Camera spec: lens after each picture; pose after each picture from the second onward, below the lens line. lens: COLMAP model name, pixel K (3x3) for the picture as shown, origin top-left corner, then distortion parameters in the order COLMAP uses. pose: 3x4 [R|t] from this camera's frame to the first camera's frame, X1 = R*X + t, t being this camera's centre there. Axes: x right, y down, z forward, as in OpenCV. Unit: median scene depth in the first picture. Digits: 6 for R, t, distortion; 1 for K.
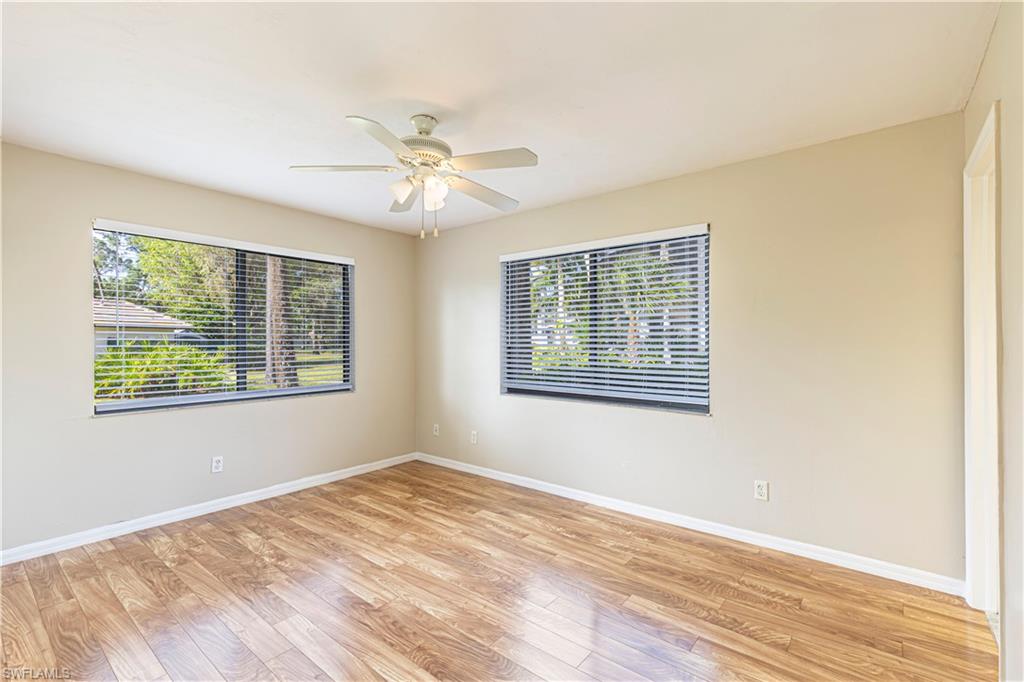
lens RADIAL K [[458.3, 0, 510.1], [0, 458.3, 342.8], [0, 0, 1]] dist [0.002379, 0.001706]
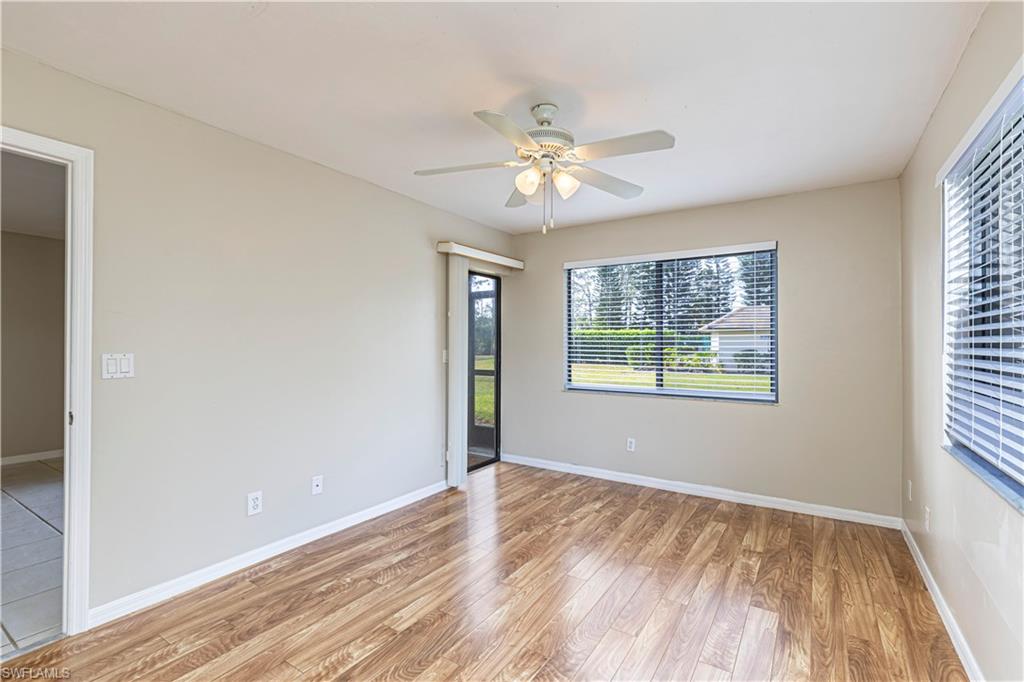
lens RADIAL K [[458.3, 0, 531.4], [0, 458.3, 335.9], [0, 0, 1]] dist [0.002379, 0.001706]
pose [[0.133200, -0.009504, -0.991044, 0.540849], [-0.009762, 0.999893, -0.010901, -0.005837], [0.991041, 0.011126, 0.133093, 0.596906]]
